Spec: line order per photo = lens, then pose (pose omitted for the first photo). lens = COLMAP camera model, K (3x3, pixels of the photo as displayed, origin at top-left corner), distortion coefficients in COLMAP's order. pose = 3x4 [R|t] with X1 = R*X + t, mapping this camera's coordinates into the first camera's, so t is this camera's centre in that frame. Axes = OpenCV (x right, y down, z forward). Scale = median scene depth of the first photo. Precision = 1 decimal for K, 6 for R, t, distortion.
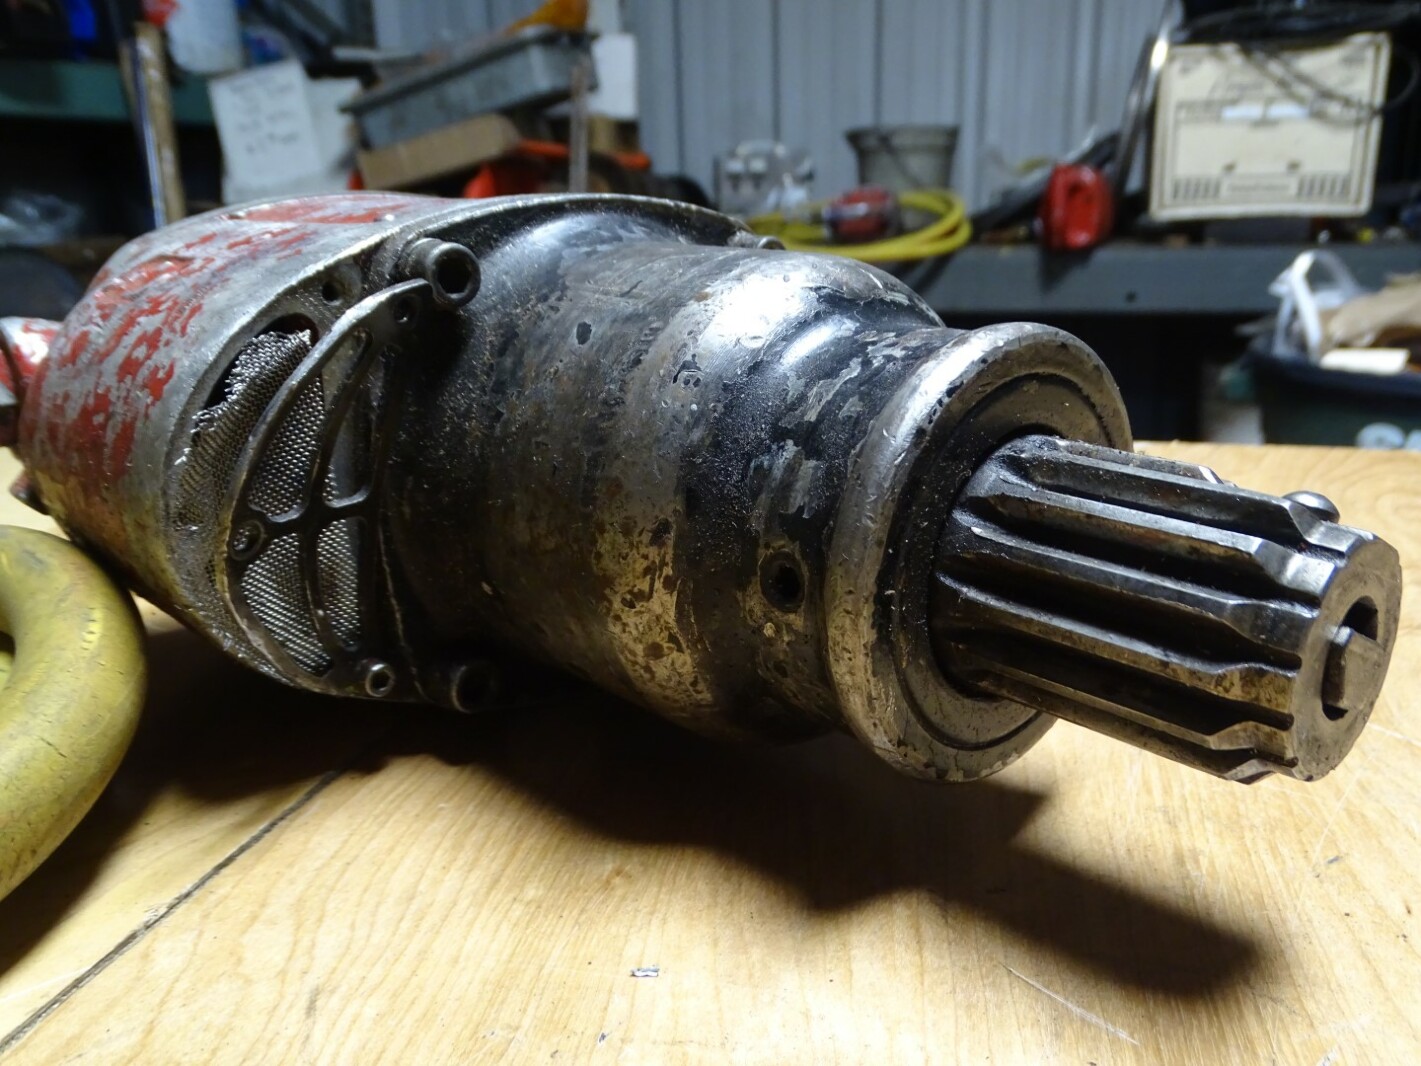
lens RADIAL K [[1262.3, 0, 707.5], [0, 1262.3, 535.7], [0, 0, 1]] dist [0.023130, -0.013252]
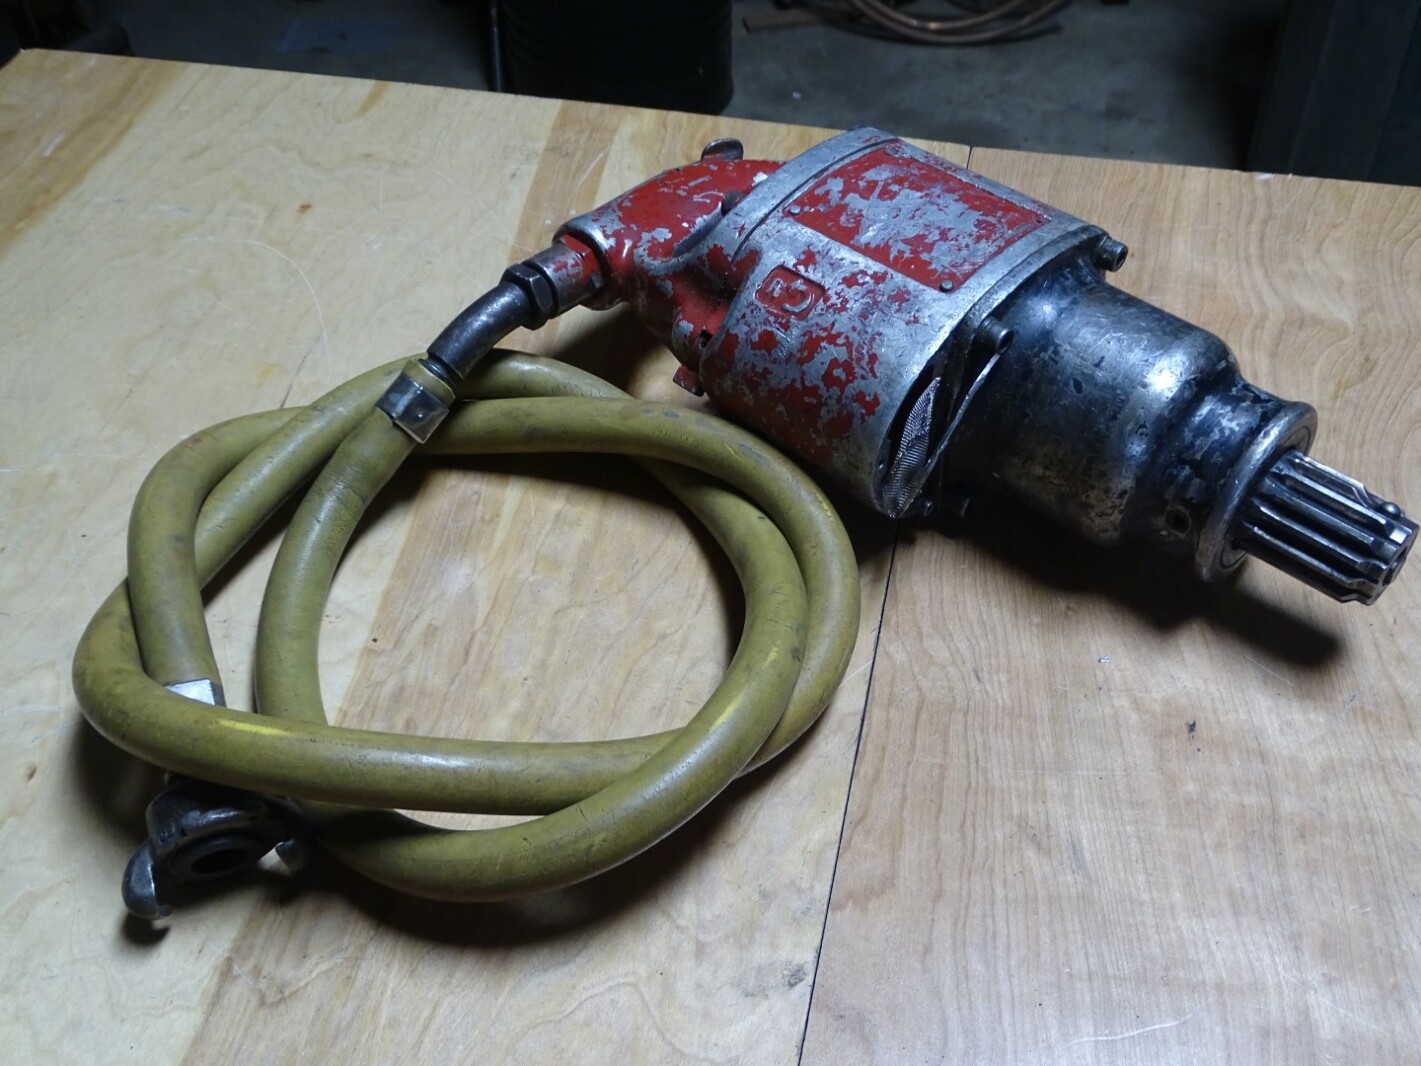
lens RADIAL K [[1552.1, 0, 710.0], [0, 1552.1, 535.5], [0, 0, 1]] dist [0.035761, 0.000000]
pose [[0.995451, -0.034099, 0.088961, -1.095446], [-0.008544, 0.898042, 0.439827, -1.239278], [-0.094889, -0.438586, 0.893666, -1.602194]]
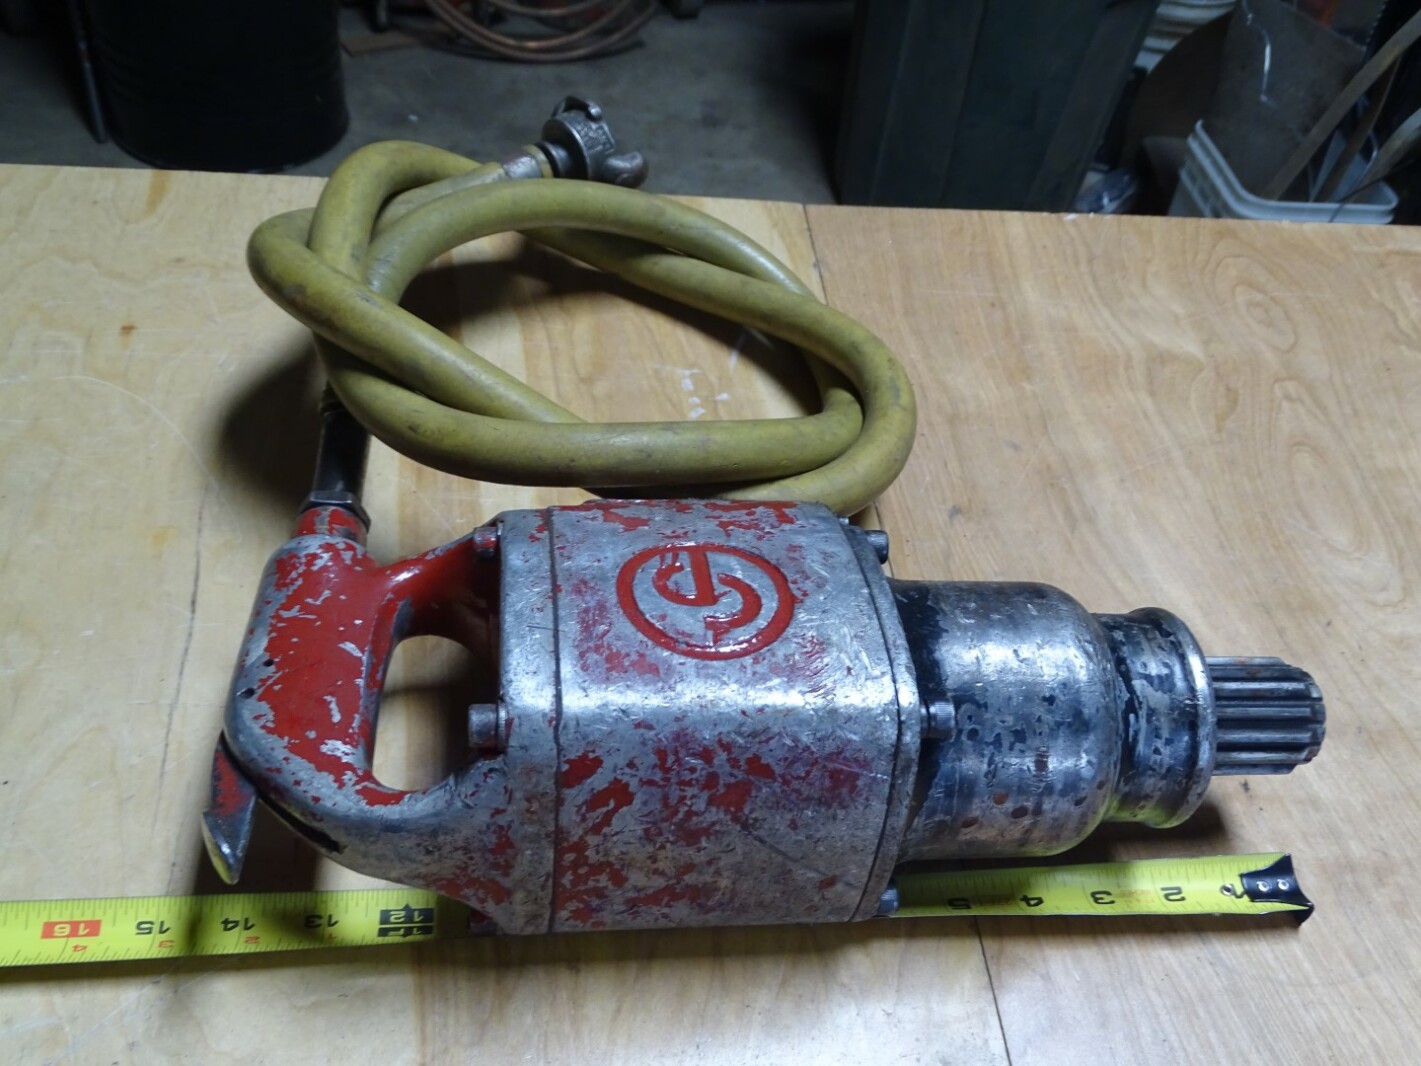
lens RADIAL K [[1420.0, 0, 711.5], [0, 1420.0, 530.7], [0, 0, 1]] dist [0.018667, 0.000000]
pose [[0.914236, -0.166865, 0.369228, -1.854812], [-0.022840, 0.888590, 0.458134, -1.329420], [-0.404539, -0.427276, 0.808569, -0.825803]]
